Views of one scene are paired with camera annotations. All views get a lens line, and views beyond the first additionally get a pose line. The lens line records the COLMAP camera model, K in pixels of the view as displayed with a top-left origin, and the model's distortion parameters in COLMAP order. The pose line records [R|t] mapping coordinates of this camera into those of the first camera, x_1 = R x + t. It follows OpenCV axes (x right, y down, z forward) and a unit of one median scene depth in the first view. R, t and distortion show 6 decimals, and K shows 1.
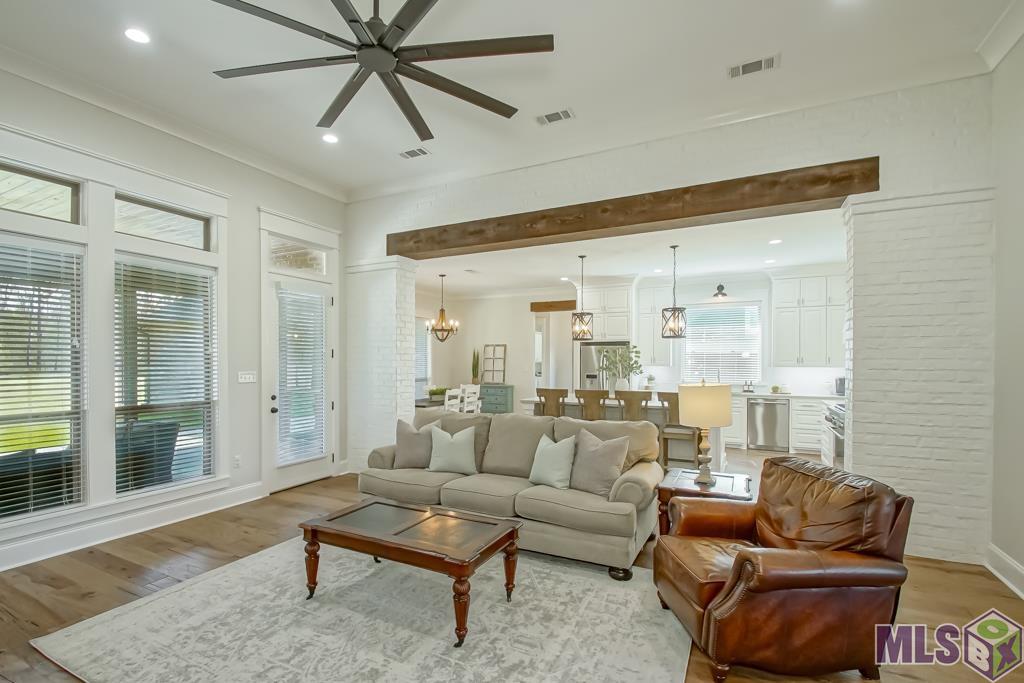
lens RADIAL K [[467.0, 0, 499.8], [0, 467.0, 364.4], [0, 0, 1]] dist [0.003624, -0.012165]
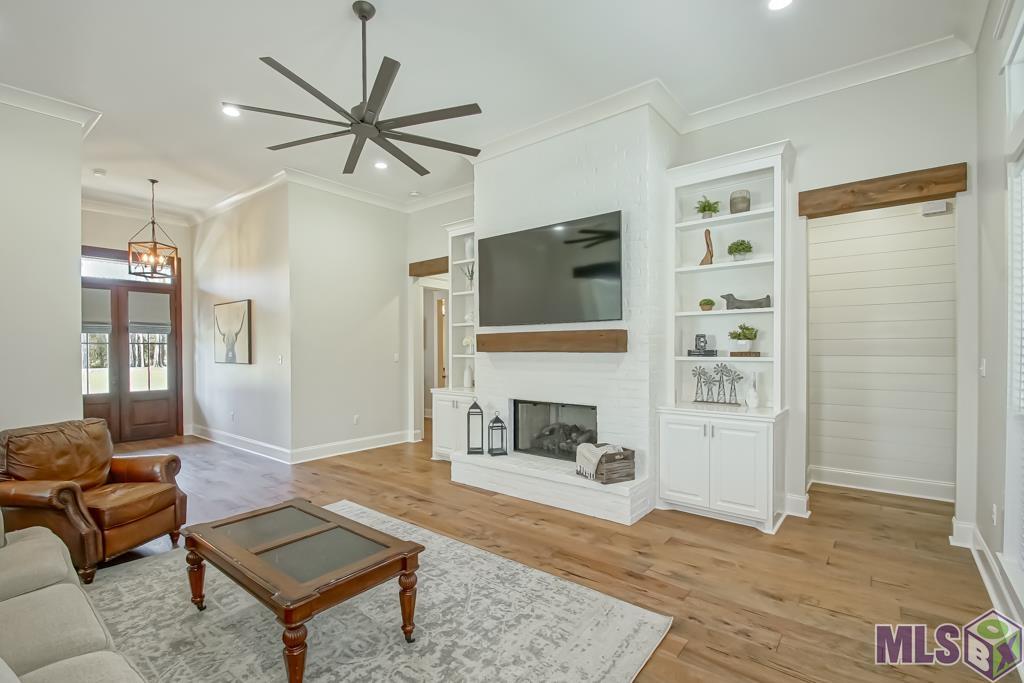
lens RADIAL K [[467.0, 0, 499.8], [0, 467.0, 364.4], [0, 0, 1]] dist [0.003624, -0.012165]
pose [[-0.978084, -0.004465, 0.208164, -0.406393], [0.004306, 0.999122, 0.041664, -0.000720], [-0.208168, 0.041647, -0.977206, 0.974477]]
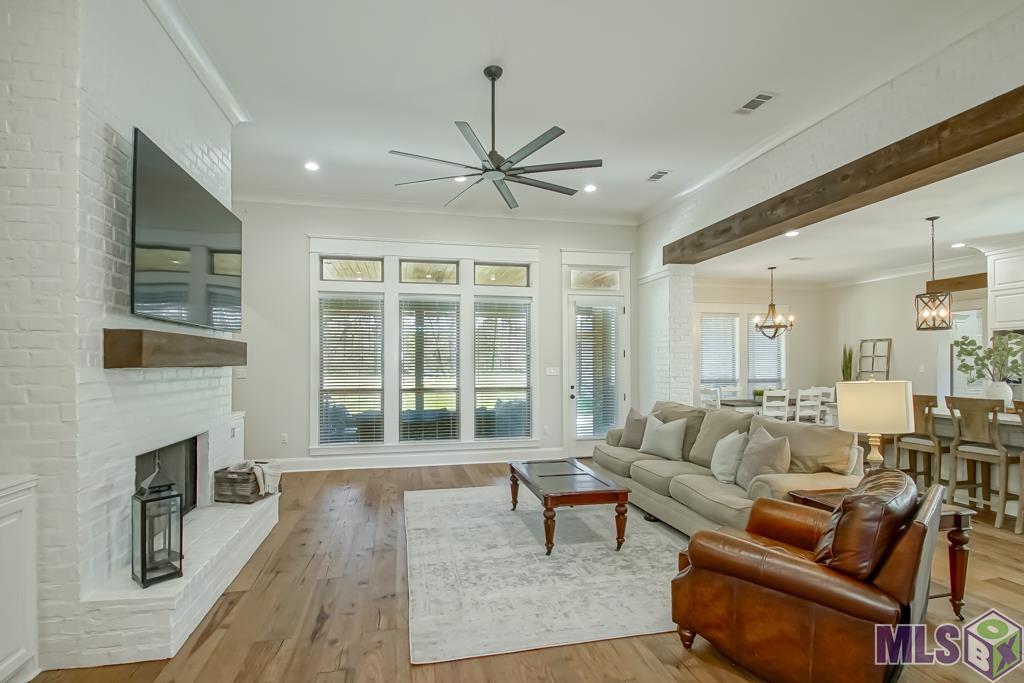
lens RADIAL K [[467.0, 0, 499.8], [0, 467.0, 364.4], [0, 0, 1]] dist [0.003624, -0.012165]
pose [[0.630752, -0.001560, -0.775983, 0.439736], [-0.002483, 0.999989, -0.004029, 0.011675], [0.775981, 0.004469, 0.630741, -0.011419]]
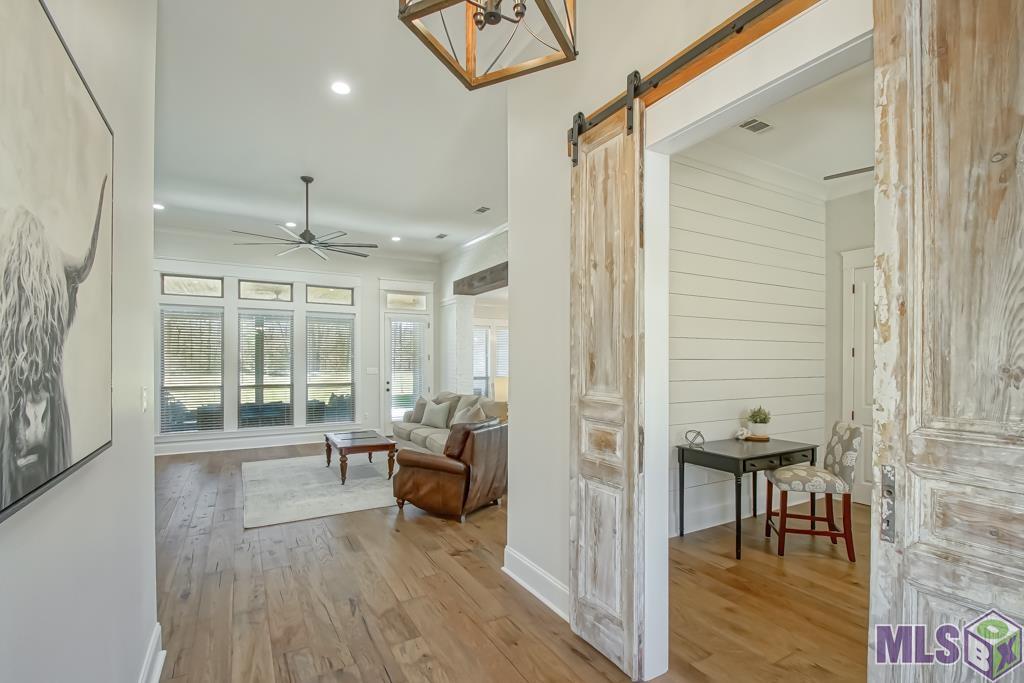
lens RADIAL K [[457.8, 0, 516.0], [0, 457.8, 364.7], [0, 0, 1]] dist [0.001964, -0.000143]
pose [[0.849562, 0.003801, -0.527476, 0.869876], [-0.005187, 0.999986, -0.001147, 0.001969], [0.527464, 0.003710, 0.849569, -0.228875]]
